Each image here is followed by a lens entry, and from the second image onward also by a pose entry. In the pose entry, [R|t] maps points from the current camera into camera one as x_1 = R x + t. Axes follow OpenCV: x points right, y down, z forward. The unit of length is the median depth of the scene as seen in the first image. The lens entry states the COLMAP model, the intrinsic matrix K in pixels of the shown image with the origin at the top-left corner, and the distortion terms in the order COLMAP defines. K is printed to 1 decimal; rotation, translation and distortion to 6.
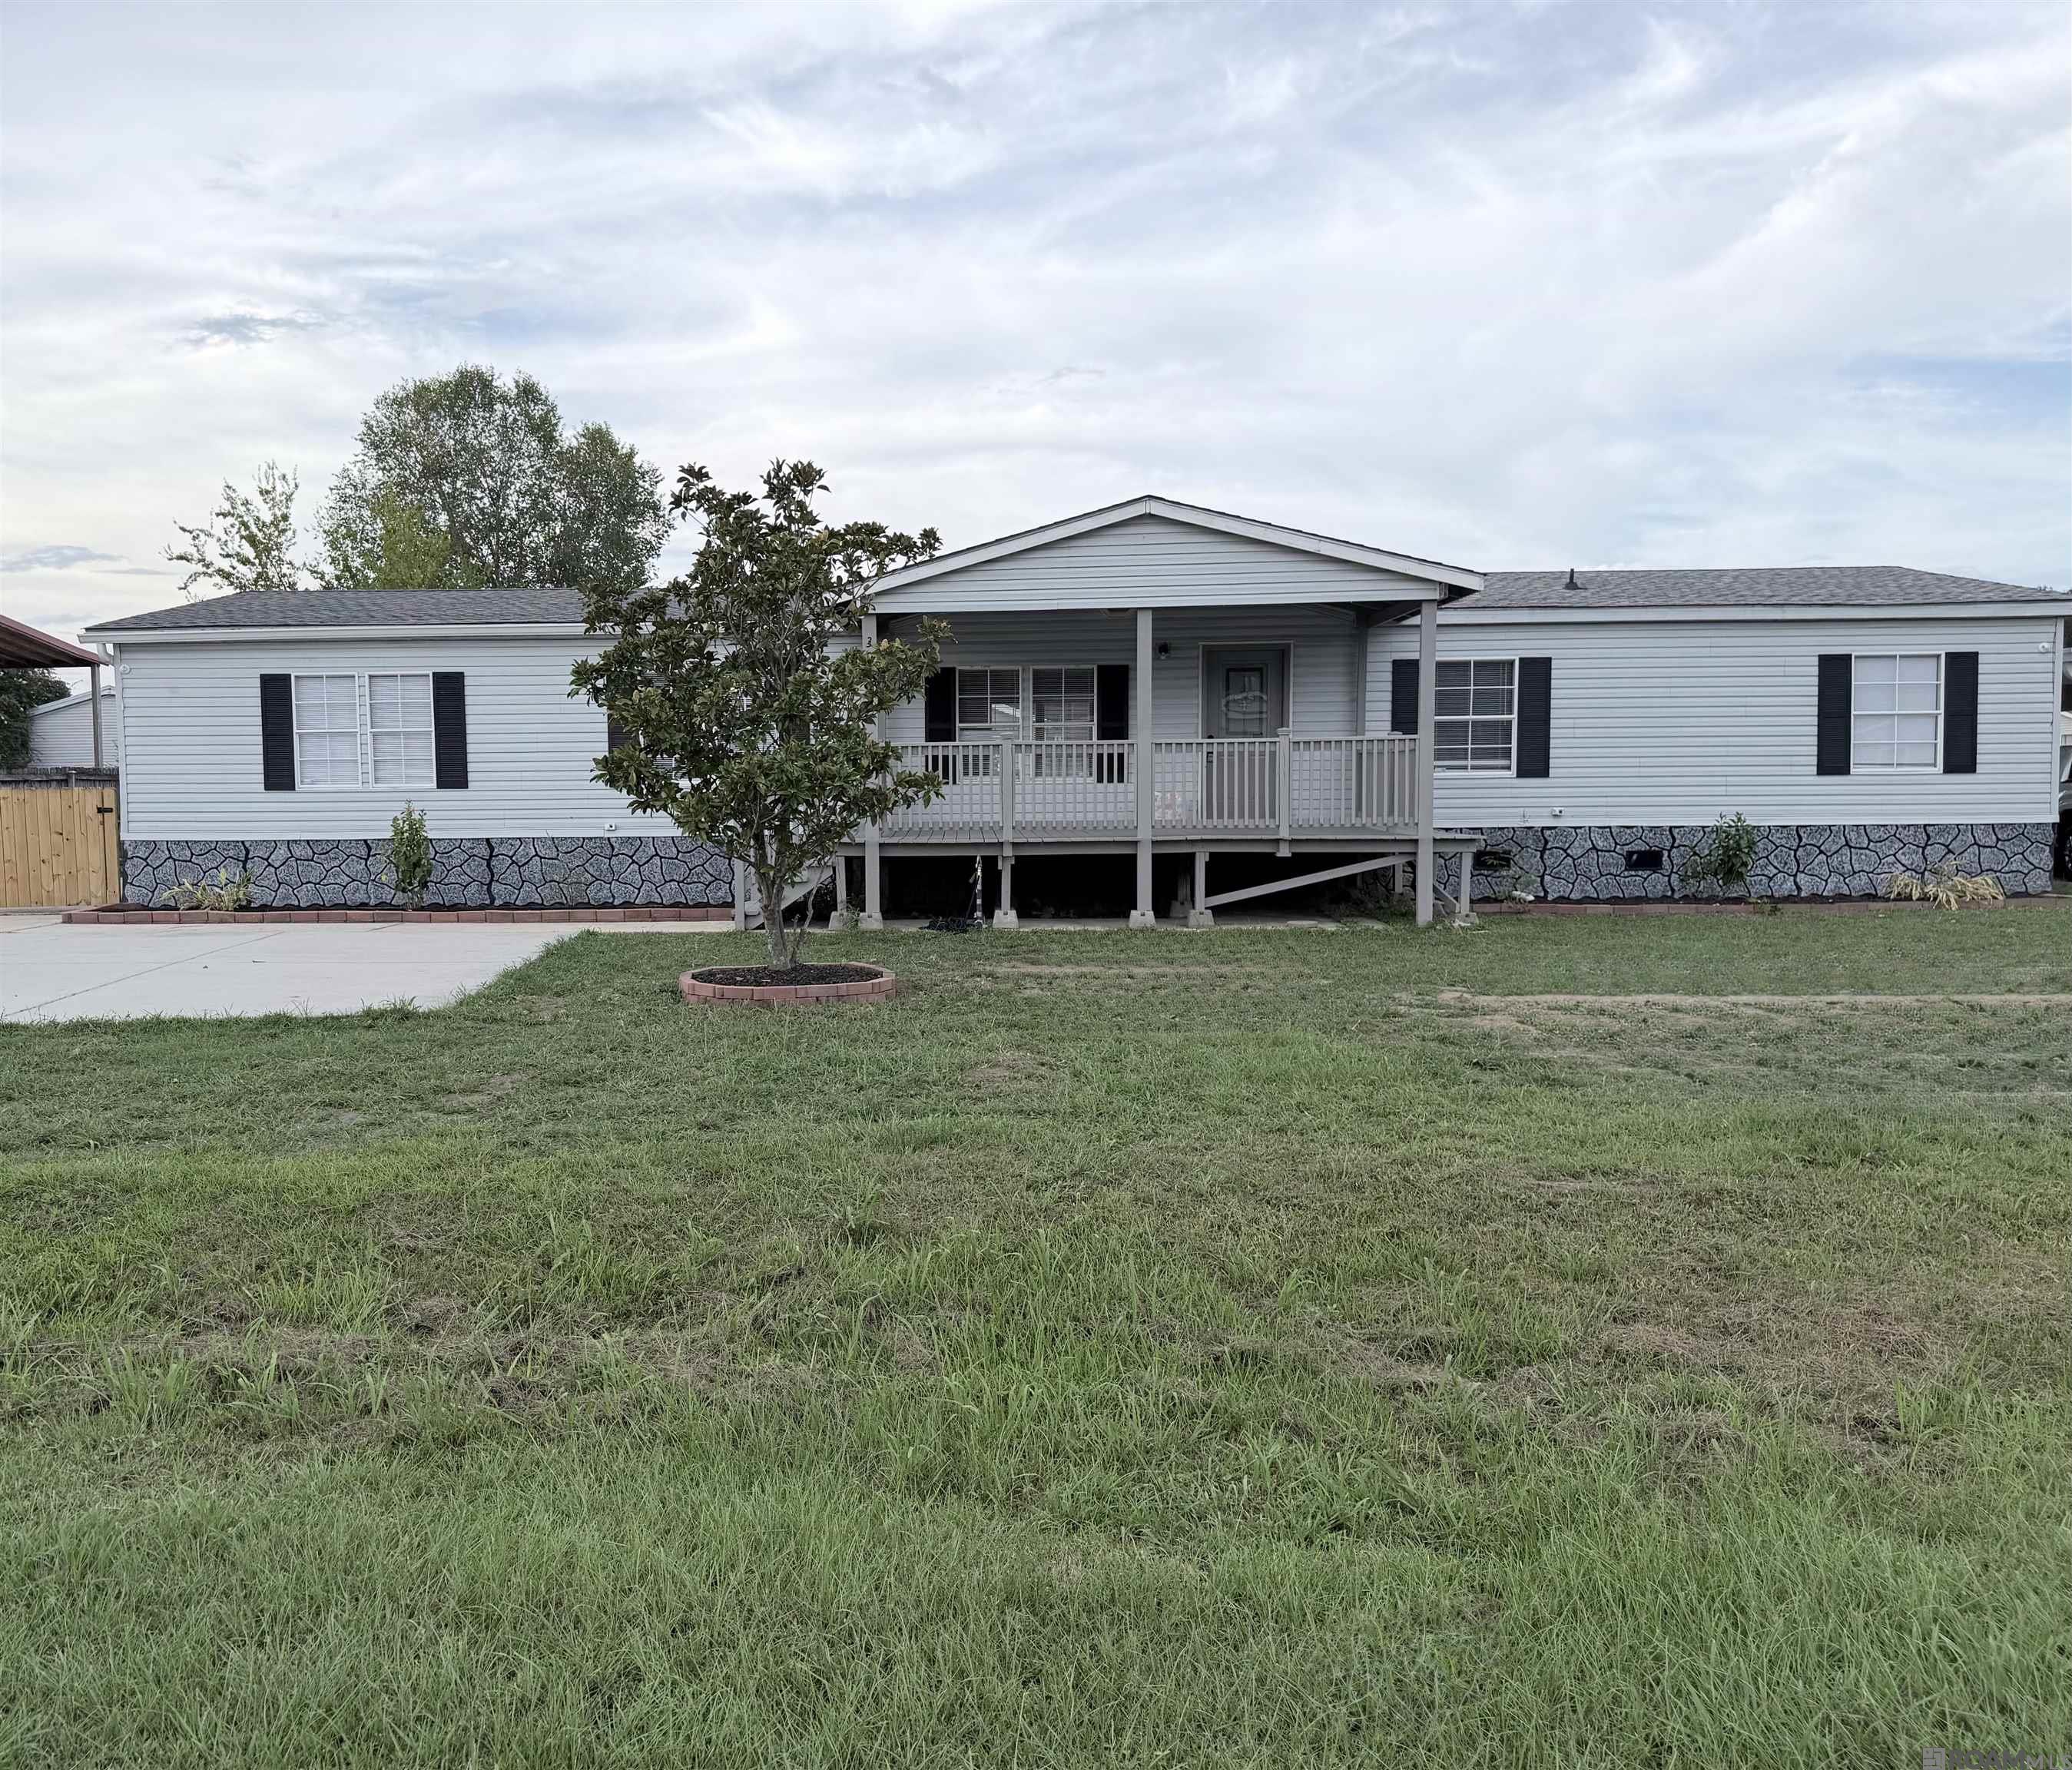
lens RADIAL K [[1900.3, 0, 1035.2], [0, 1900.3, 894.7], [0, 0, 1]] dist [-0.006142, 0.000000]
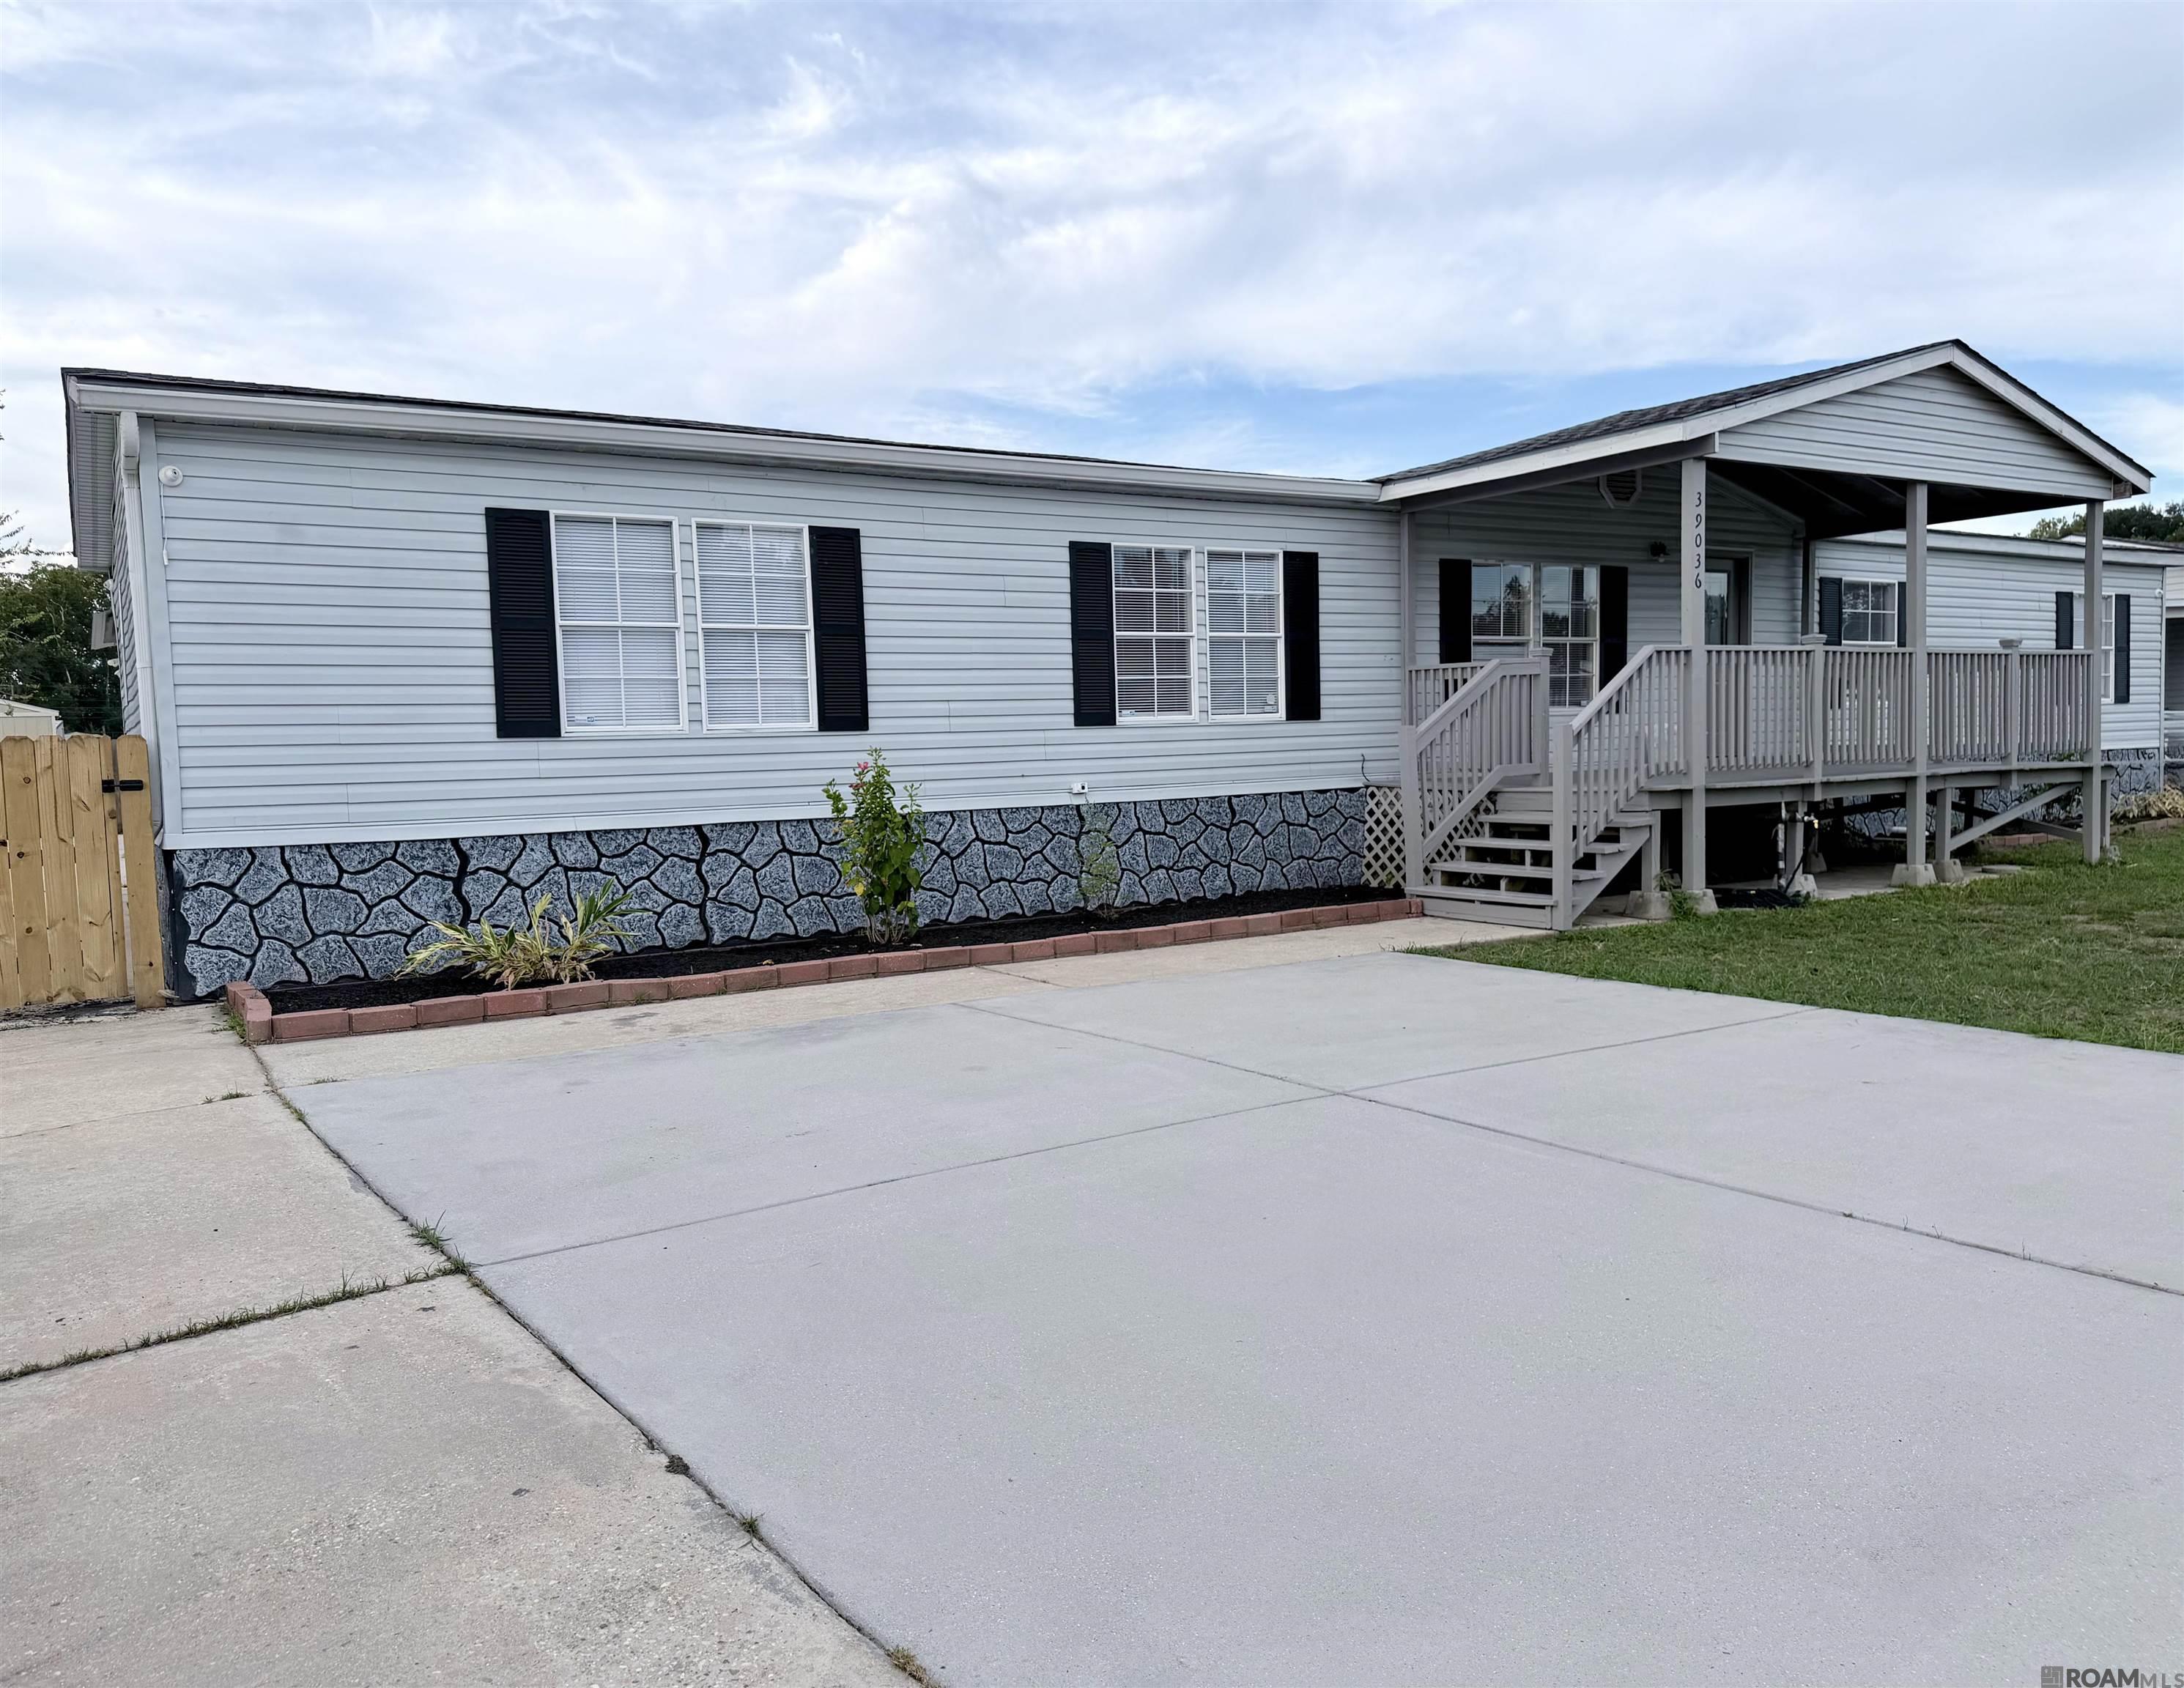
lens RADIAL K [[1651.4, 0, 1091.3], [0, 1651.4, 837.5], [0, 0, 1]] dist [0.003870, 0.010605]
pose [[0.802891, -0.048185, 0.594176, -0.130388], [0.054696, 0.998478, 0.007063, -0.005442], [-0.593612, 0.026828, 0.804304, 0.132047]]
